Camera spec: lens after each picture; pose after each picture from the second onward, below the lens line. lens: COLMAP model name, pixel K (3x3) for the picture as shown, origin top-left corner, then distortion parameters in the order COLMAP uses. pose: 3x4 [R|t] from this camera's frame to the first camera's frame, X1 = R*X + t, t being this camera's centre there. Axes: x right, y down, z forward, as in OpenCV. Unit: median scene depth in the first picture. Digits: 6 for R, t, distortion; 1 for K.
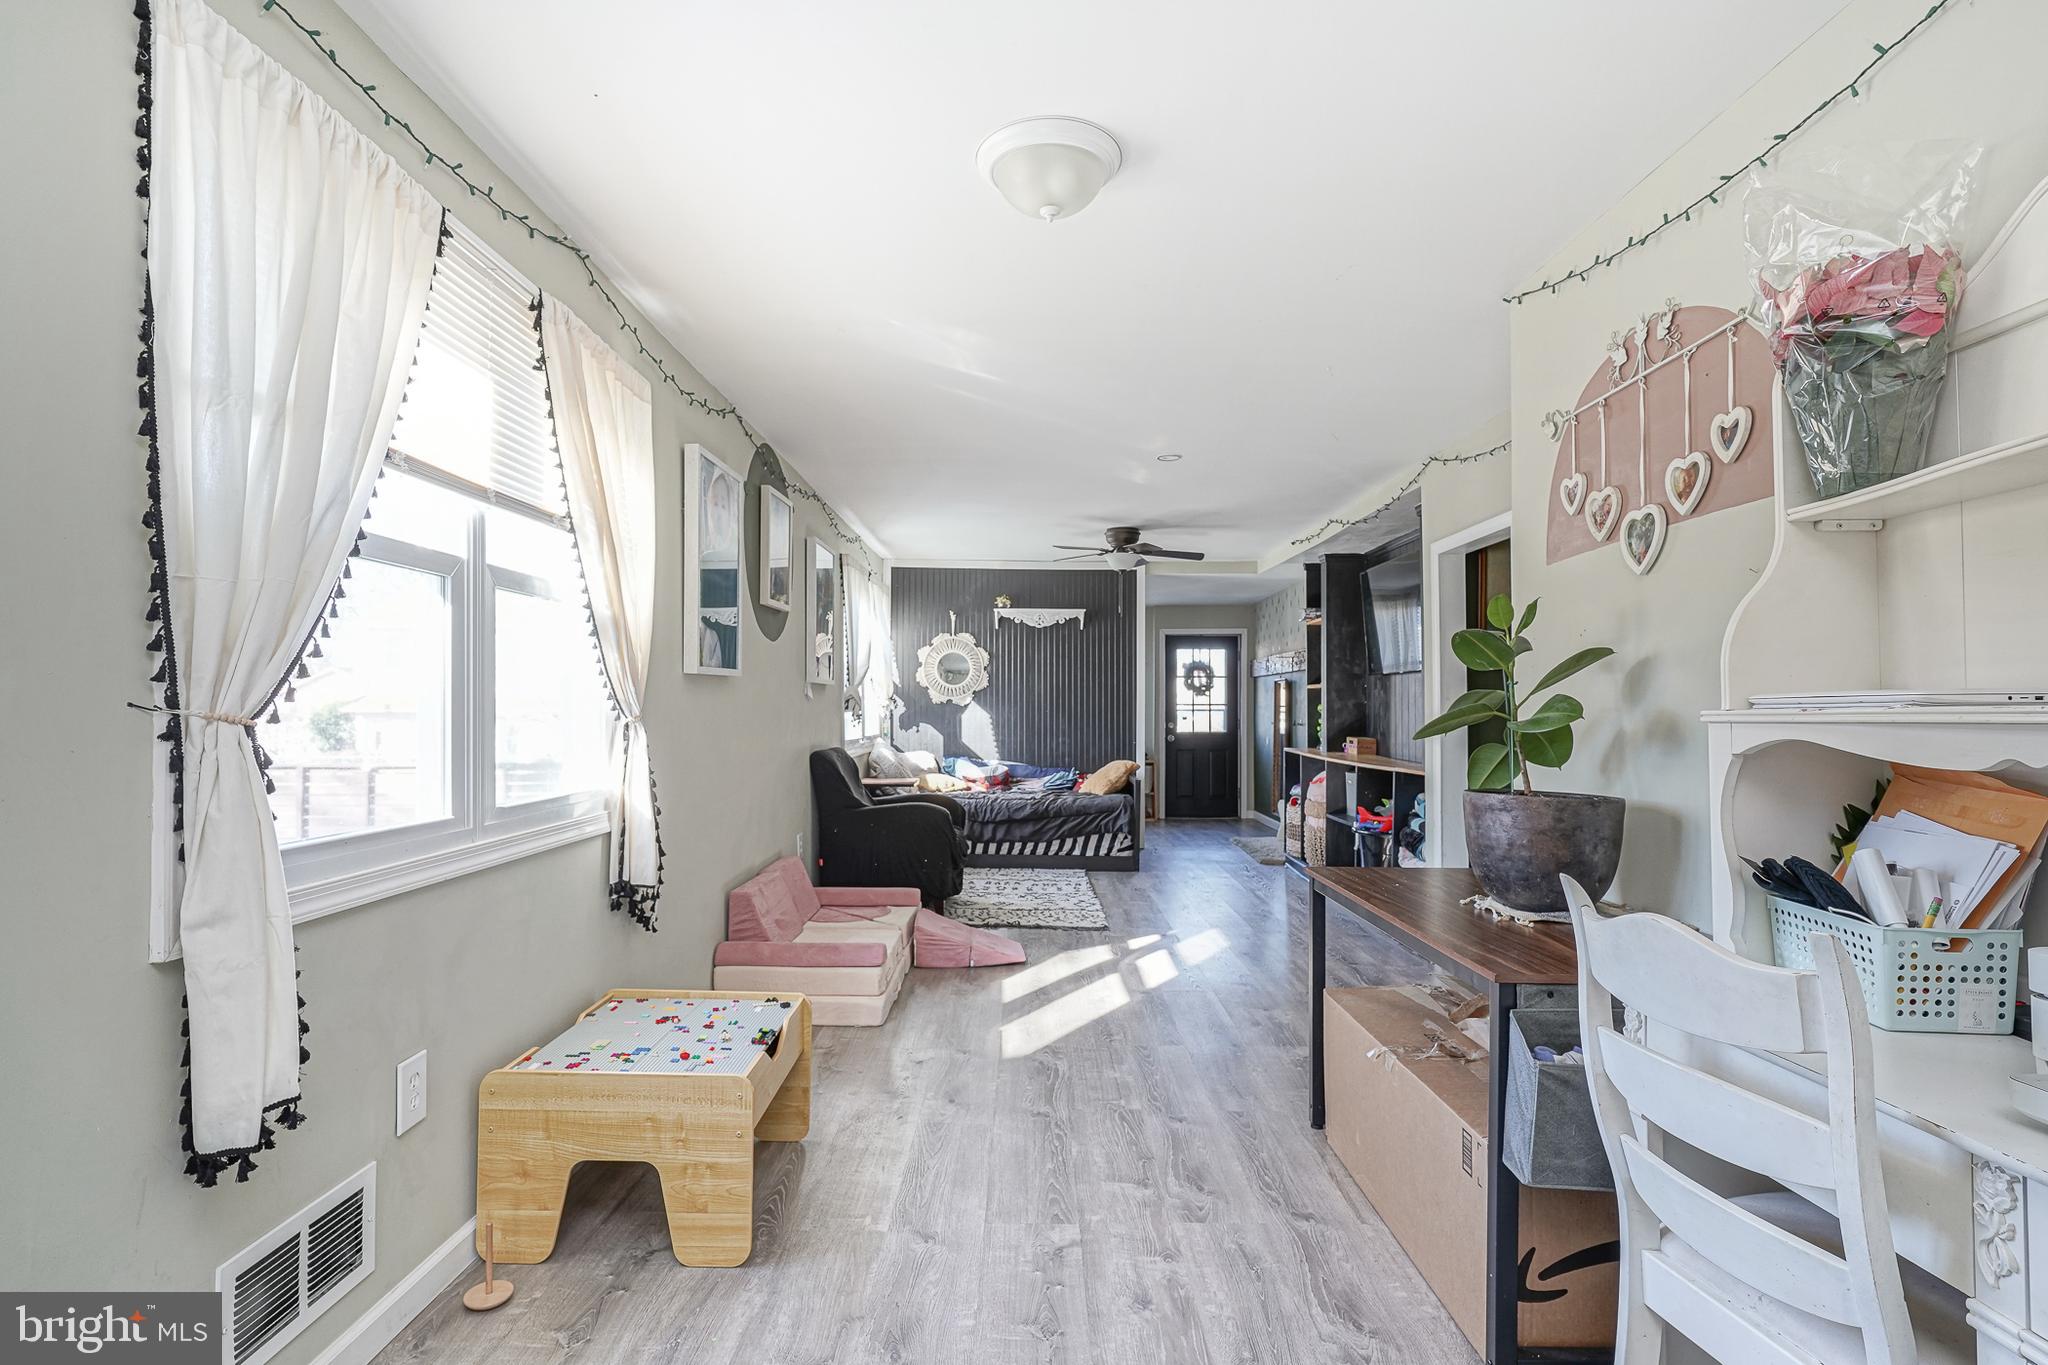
lens RADIAL K [[928.4, 0, 998.2], [0, 928.4, 688.8], [0, 0, 1]] dist [-0.003861, 0.000955]
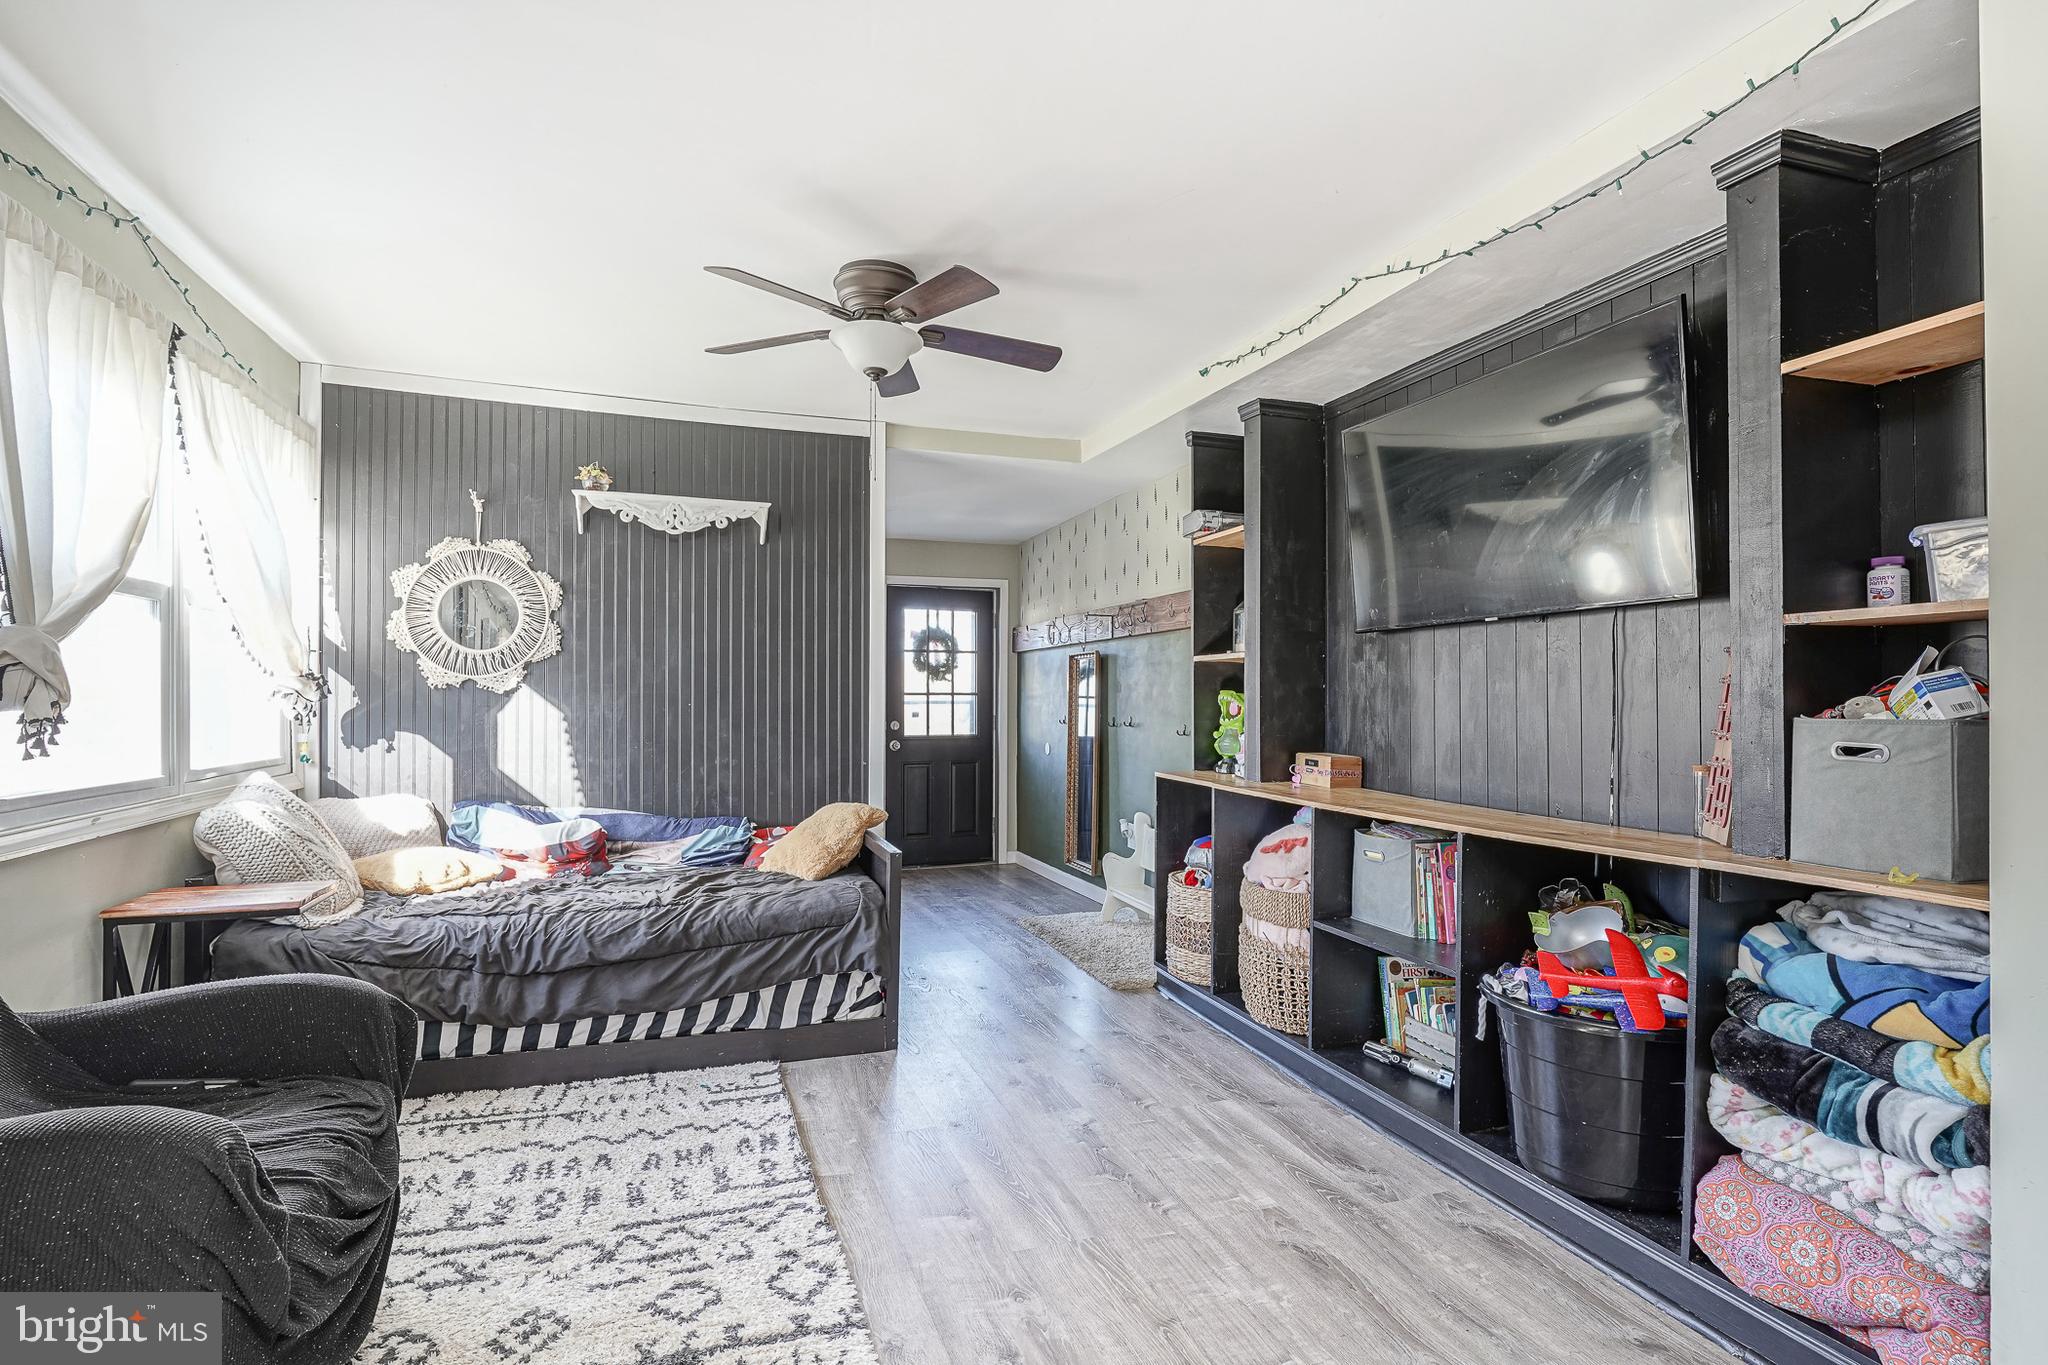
lens RADIAL K [[984.9, 0, 1015.8], [0, 984.9, 688.7], [0, 0, 1]] dist [-0.001191, 0.002103]
pose [[0.932227, 0.003612, 0.361855, 0.031746], [-0.006532, 0.999955, 0.006848, 0.014275], [-0.361814, -0.008748, 0.932209, 0.576308]]
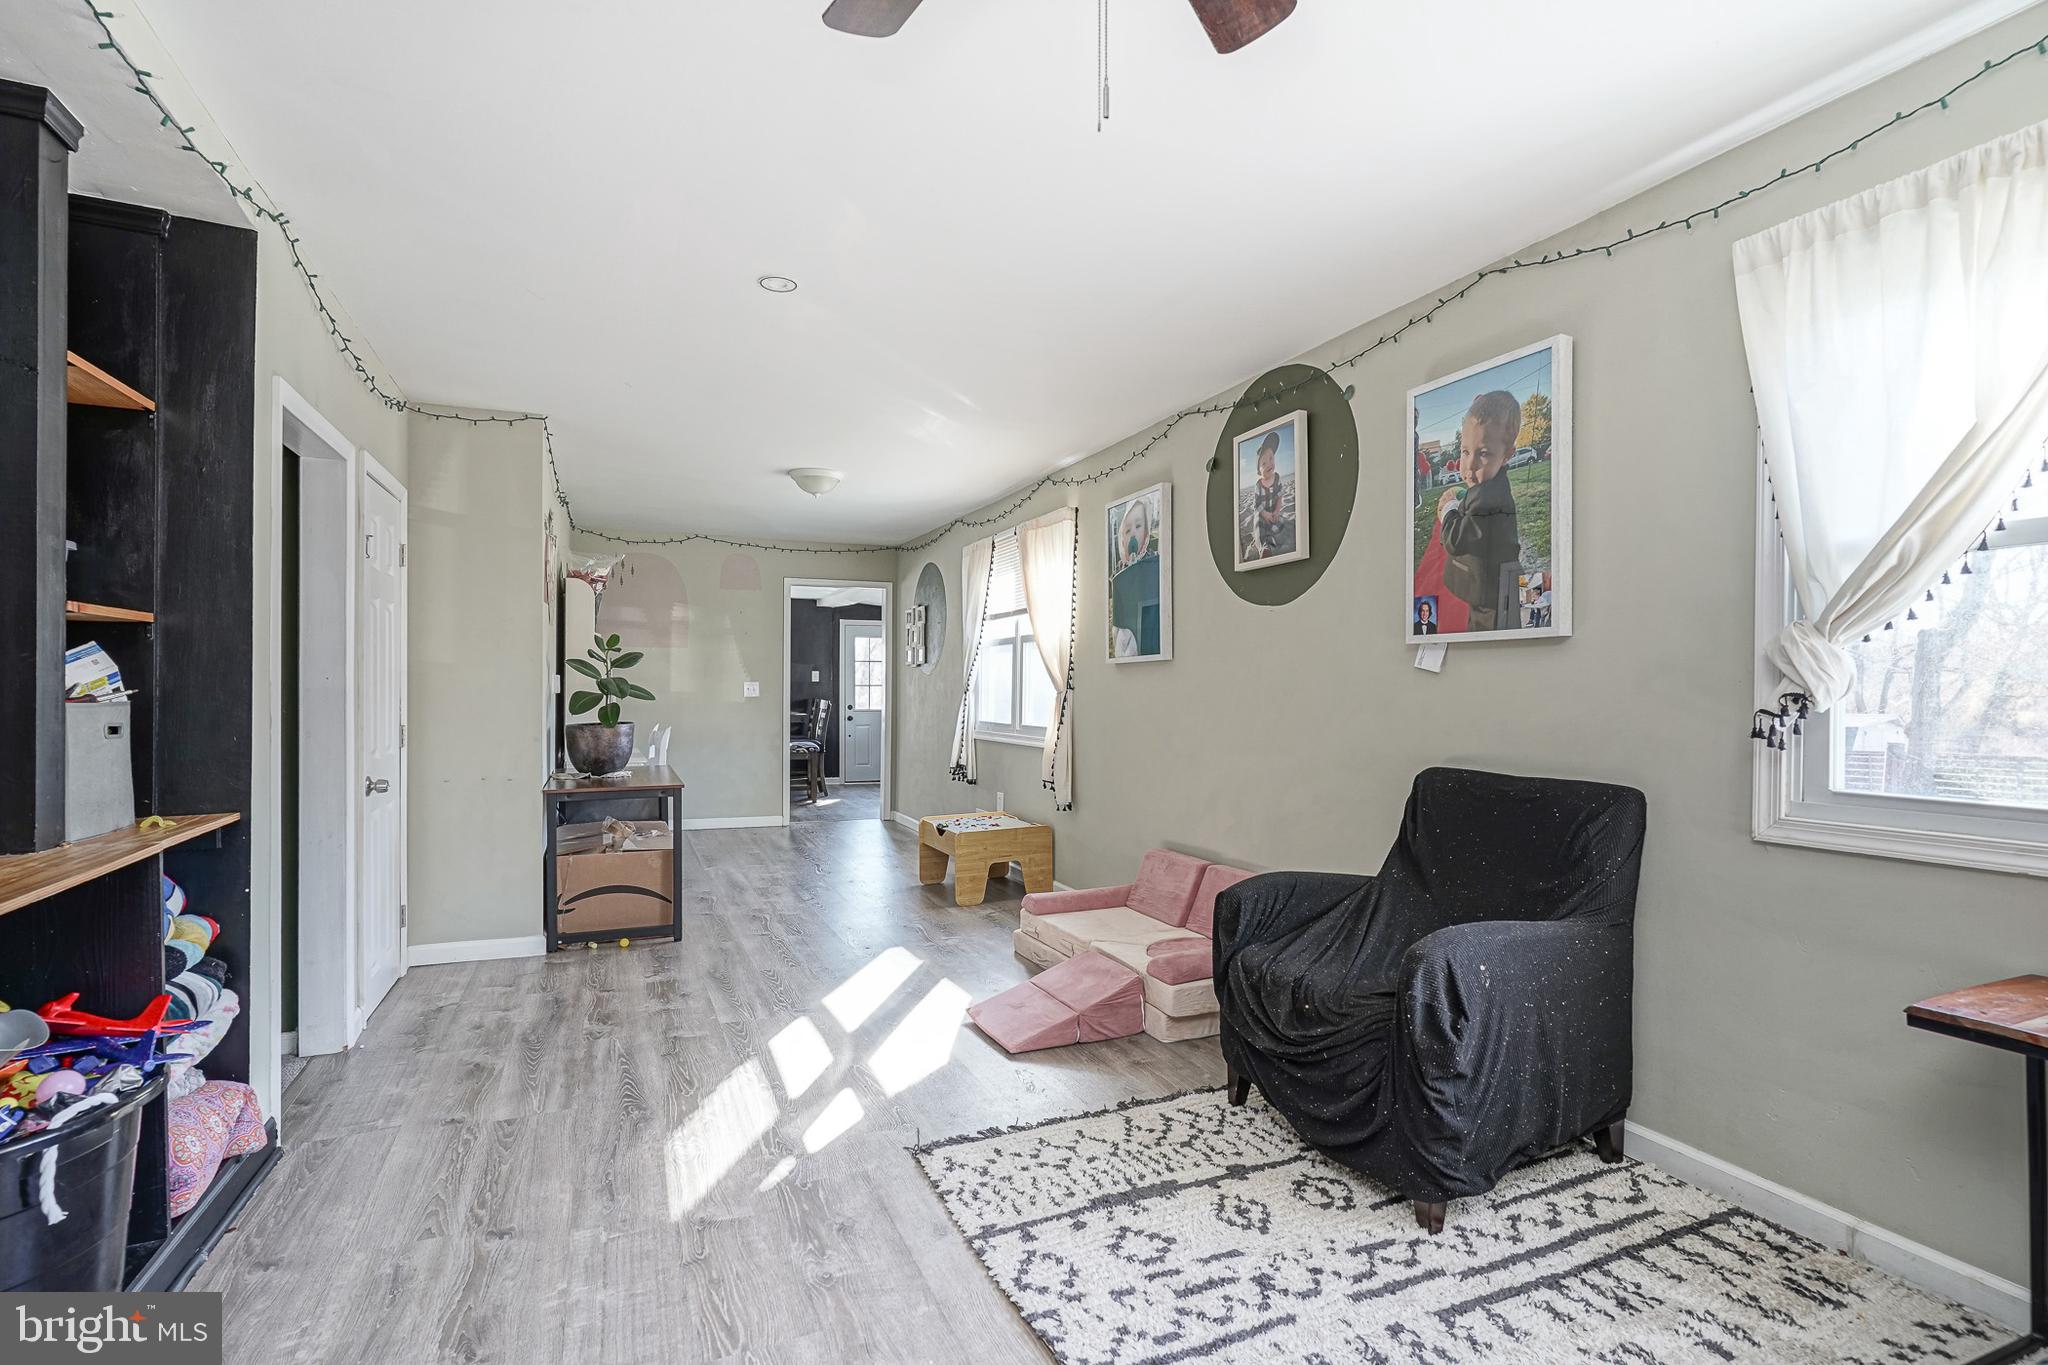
lens RADIAL K [[989.6, 0, 1036.7], [0, 989.6, 692.0], [0, 0, 1]] dist [-0.006076, 0.000291]
pose [[-0.897662, -0.002620, -0.440676, 0.227060], [0.005122, 0.999853, -0.016378, 0.026572], [0.440654, -0.016959, -0.897517, 1.187460]]
